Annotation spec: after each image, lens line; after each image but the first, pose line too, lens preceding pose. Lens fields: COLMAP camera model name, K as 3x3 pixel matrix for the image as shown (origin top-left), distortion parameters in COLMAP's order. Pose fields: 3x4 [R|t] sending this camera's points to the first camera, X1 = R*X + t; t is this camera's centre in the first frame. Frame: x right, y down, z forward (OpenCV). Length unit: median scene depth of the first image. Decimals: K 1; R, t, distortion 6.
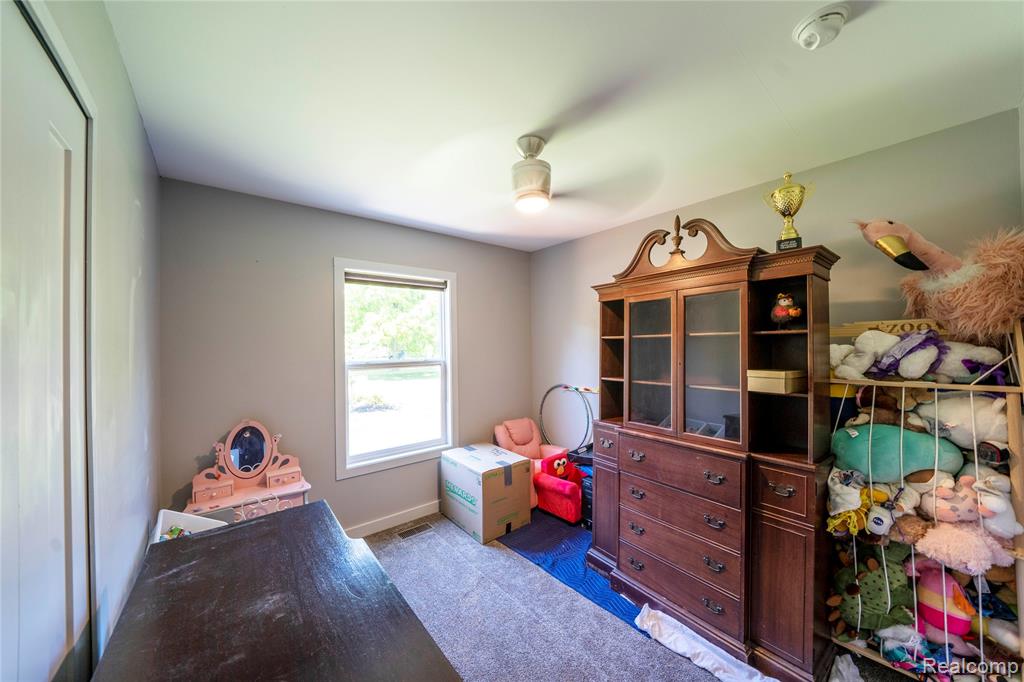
lens RADIAL K [[353.4, 0, 511.6], [0, 353.4, 346.2], [0, 0, 1]] dist [-0.011250, 0.000208]
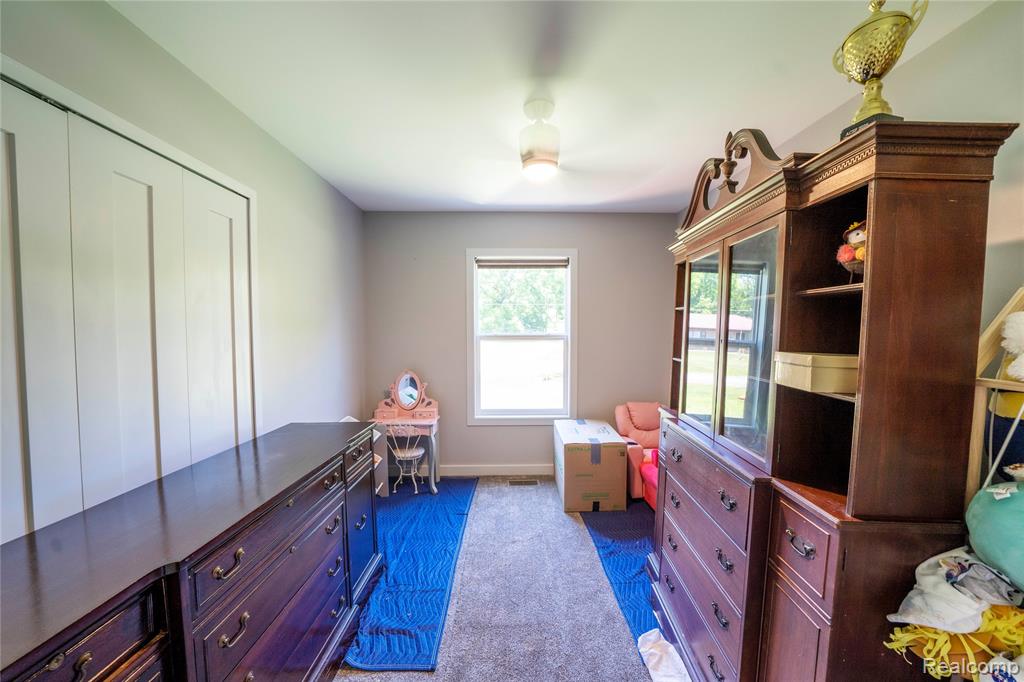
lens RADIAL K [[353.4, 0, 529.3], [0, 353.4, 348.8], [0, 0, 1]] dist [-0.011250, 0.000208]
pose [[0.787657, 0.049411, -0.614130, 0.444757], [-0.012388, 0.997848, 0.064395, 0.016715], [0.615990, -0.043113, 0.786573, 0.136222]]
